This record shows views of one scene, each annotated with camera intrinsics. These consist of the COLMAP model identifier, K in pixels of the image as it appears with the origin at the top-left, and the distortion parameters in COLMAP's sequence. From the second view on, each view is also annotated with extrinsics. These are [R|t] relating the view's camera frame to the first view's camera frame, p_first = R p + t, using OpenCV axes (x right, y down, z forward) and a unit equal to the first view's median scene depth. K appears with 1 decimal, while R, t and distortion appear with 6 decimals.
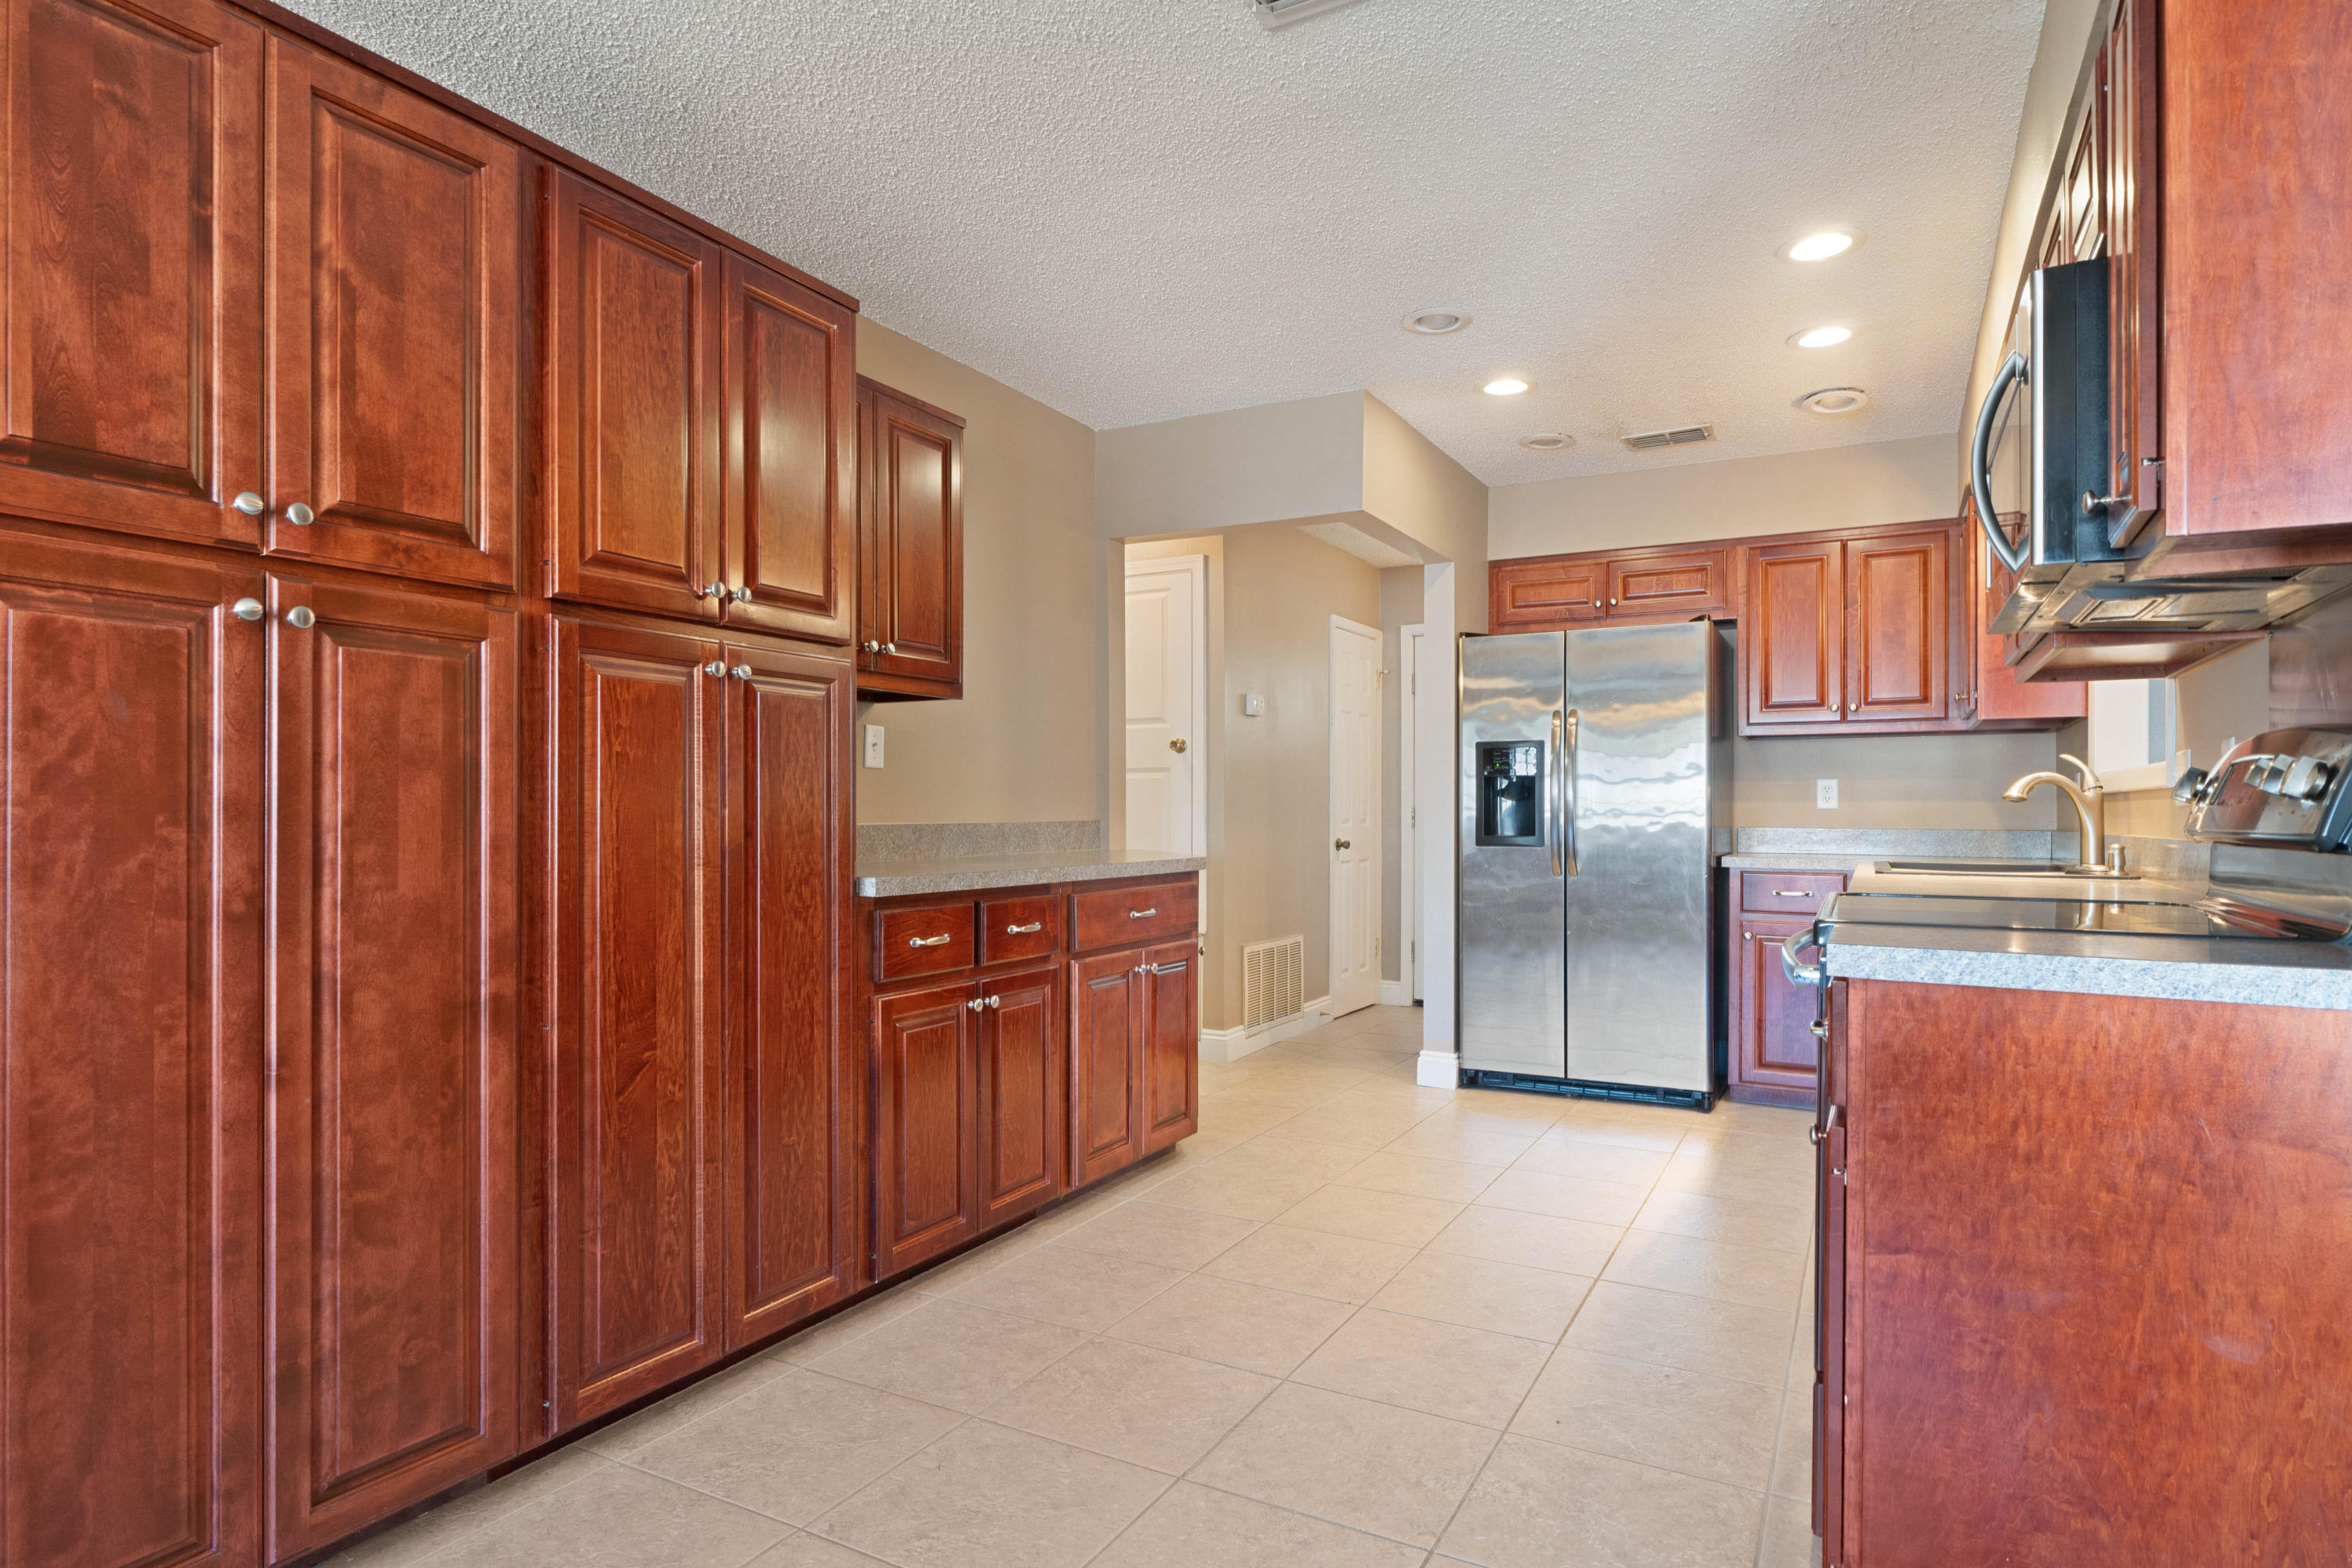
lens RADIAL K [[1289.4, 0, 1164.0], [0, 1289.4, 805.1], [0, 0, 1]] dist [-0.003514, -0.000922]
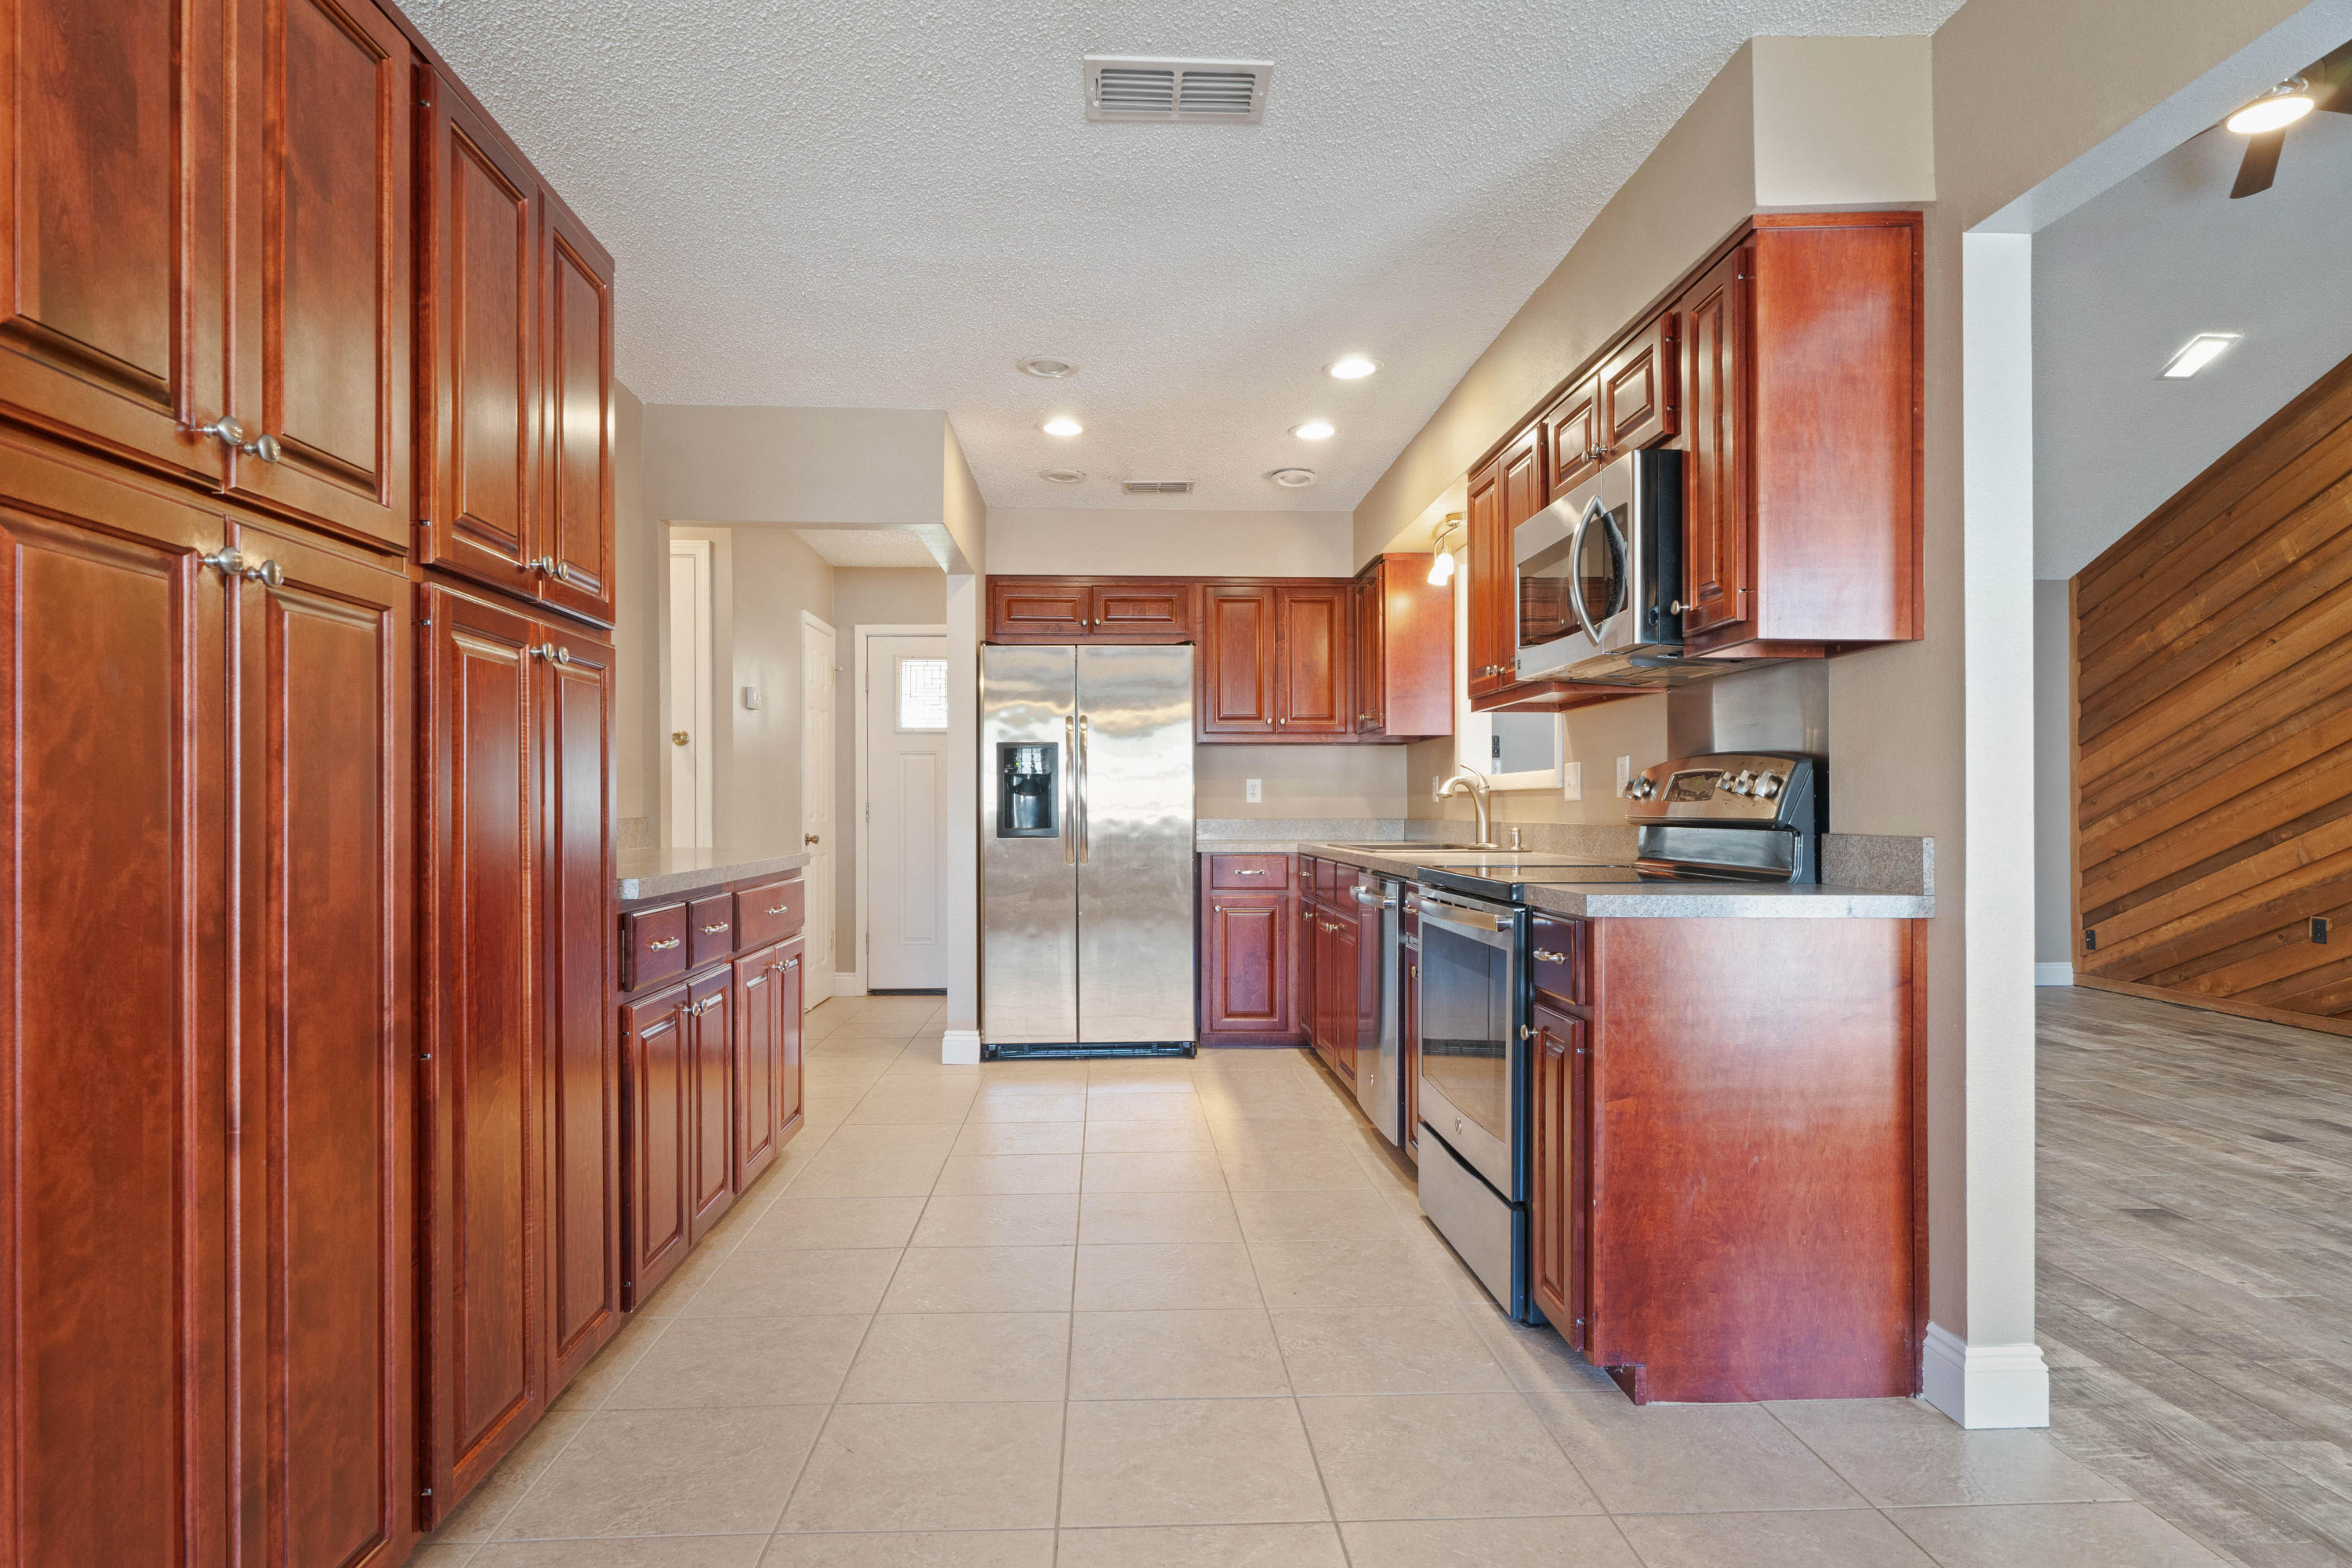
lens RADIAL K [[1290.9, 0, 1168.4], [0, 1290.9, 792.4], [0, 0, 1]] dist [-0.004236, -0.000386]
pose [[0.848852, 0.003039, 0.528621, -0.585183], [-0.000062, 0.999984, -0.005650, -0.001407], [-0.528630, 0.004763, 0.848839, -0.002574]]
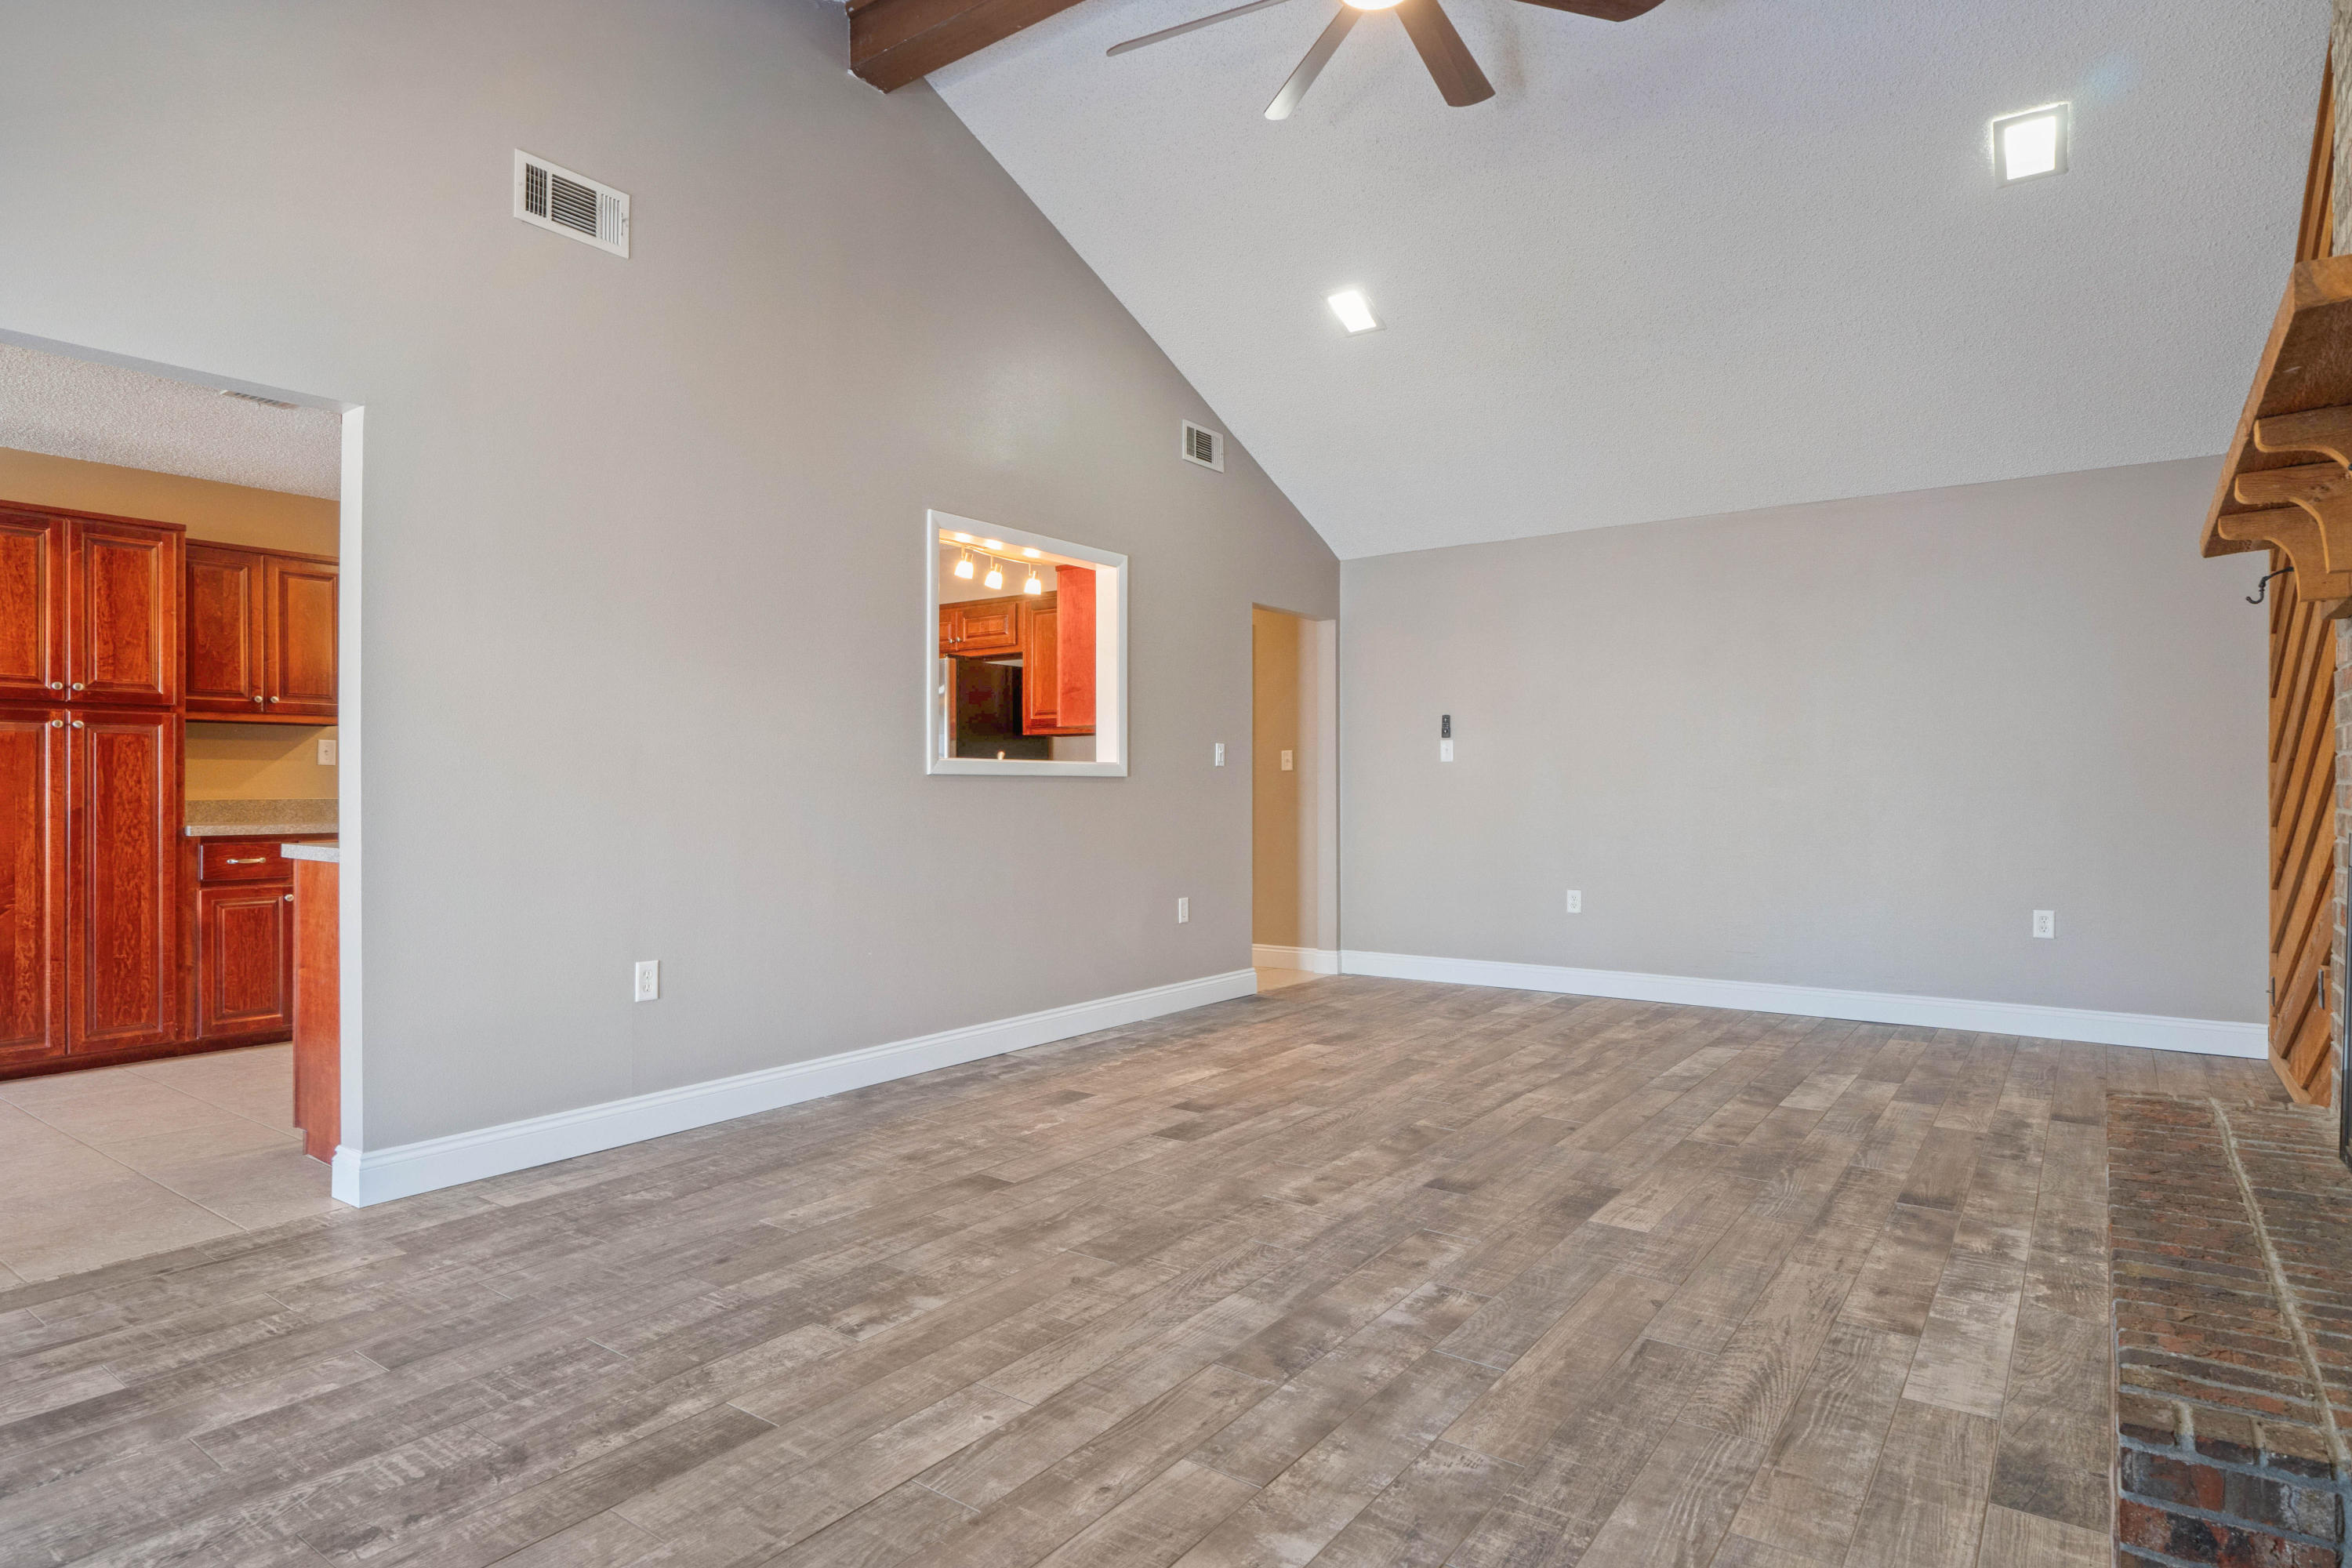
lens RADIAL K [[1289.4, 0, 1164.0], [0, 1289.4, 805.1], [0, 0, 1]] dist [-0.003514, -0.000922]
pose [[0.992443, -0.001745, -0.122697, 2.149200], [0.003640, 0.999878, 0.015222, 0.001950], [0.122656, -0.015554, 0.992327, -1.067327]]
